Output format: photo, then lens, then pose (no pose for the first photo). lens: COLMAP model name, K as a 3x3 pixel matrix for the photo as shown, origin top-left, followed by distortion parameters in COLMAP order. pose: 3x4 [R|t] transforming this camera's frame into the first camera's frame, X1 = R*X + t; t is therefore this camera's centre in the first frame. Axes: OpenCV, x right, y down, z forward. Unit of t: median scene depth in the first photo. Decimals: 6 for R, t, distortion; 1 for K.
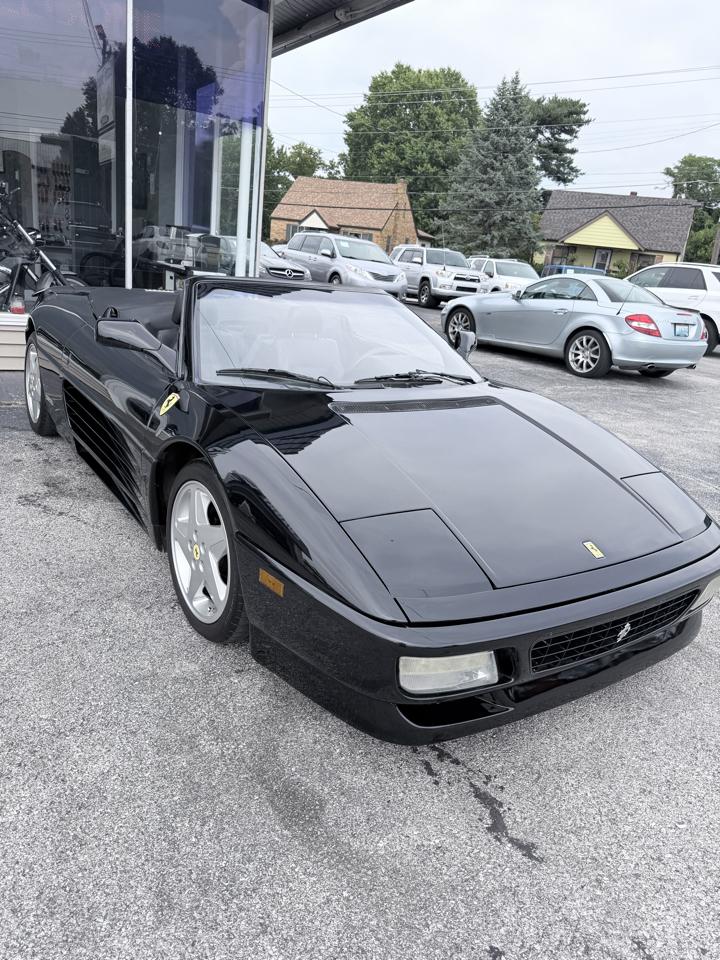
lens RADIAL K [[675.8, 0, 354.8], [0, 675.8, 478.4], [0, 0, 1]] dist [0.029709, -0.037988]
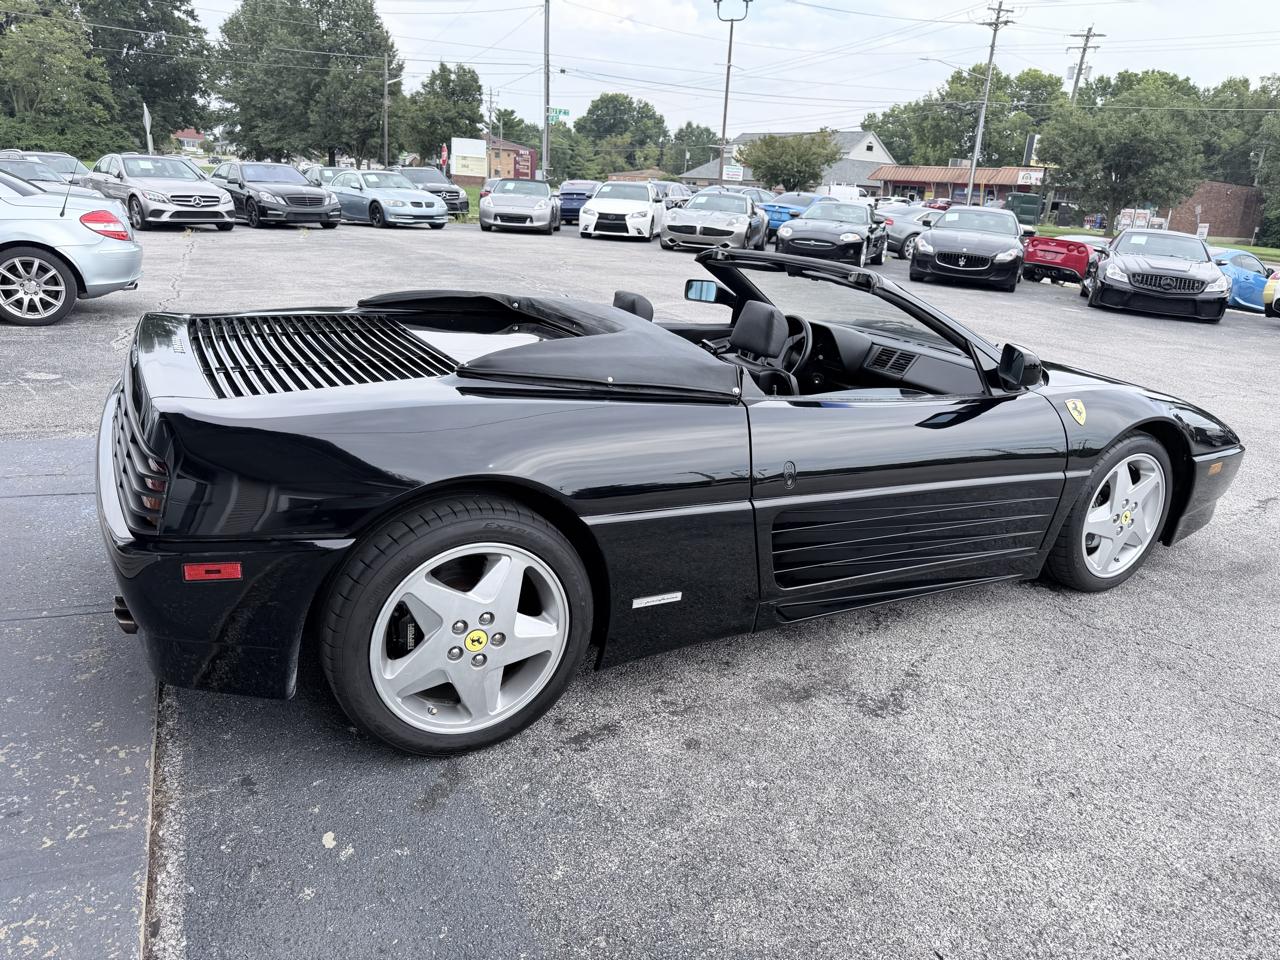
lens RADIAL K [[901.1, 0, 640.2], [0, 901.1, 489.0], [0, 0, 1]] dist [0.029709, -0.037988]
pose [[0.104937, -0.407530, 0.907143, -0.614593], [0.273956, 0.888731, 0.367568, -0.260659], [-0.956000, 0.209946, 0.204906, 0.539627]]
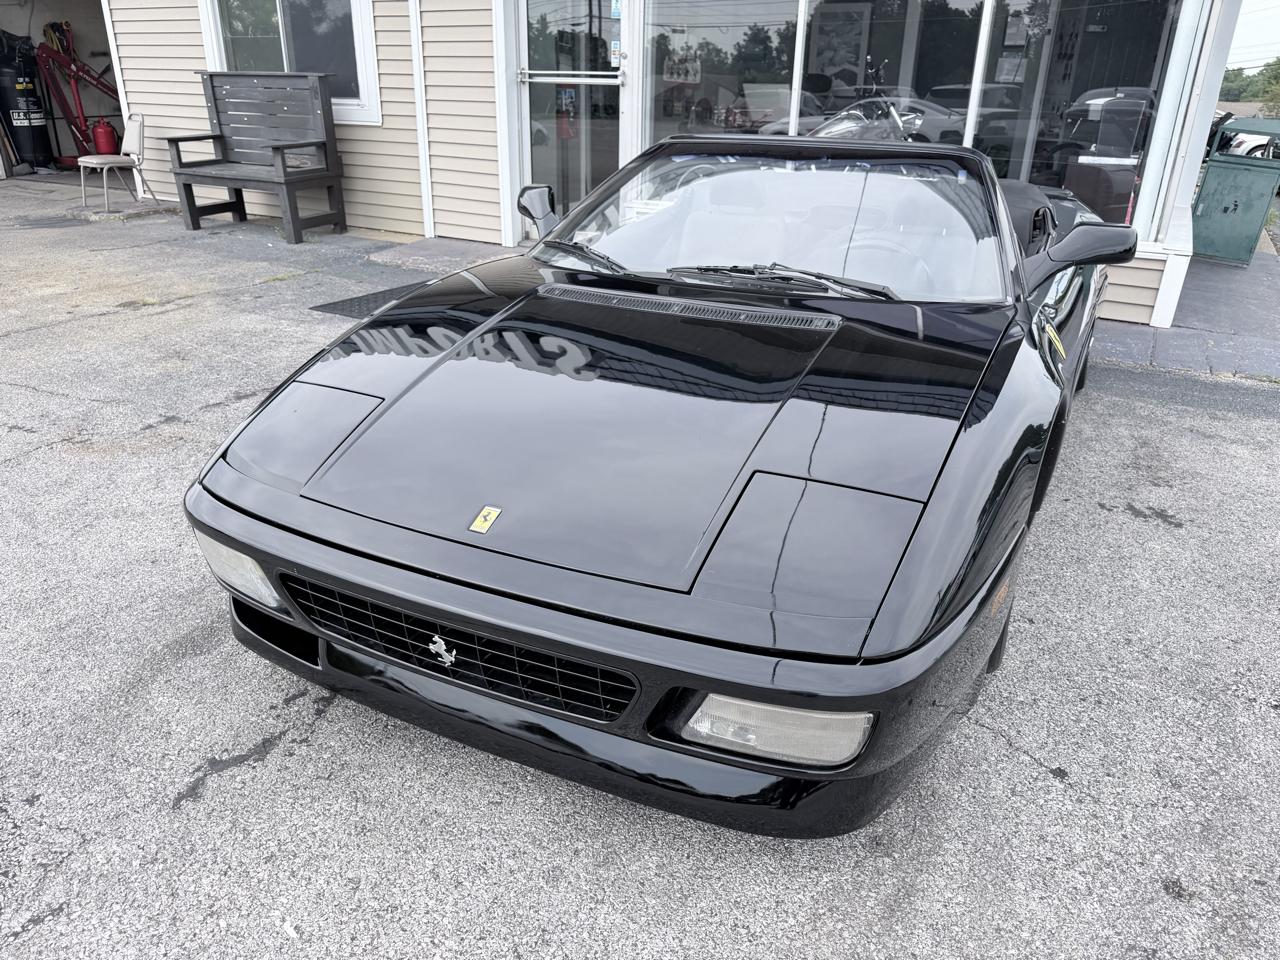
lens RADIAL K [[901.1, 0, 642.9], [0, 901.1, 480.2], [0, 0, 1]] dist [0.029709, -0.037988]
pose [[0.508624, 0.252215, -0.823218, 0.356016], [-0.245989, 0.958847, 0.141785, -0.026350], [0.825100, 0.130387, 0.549735, 0.216533]]
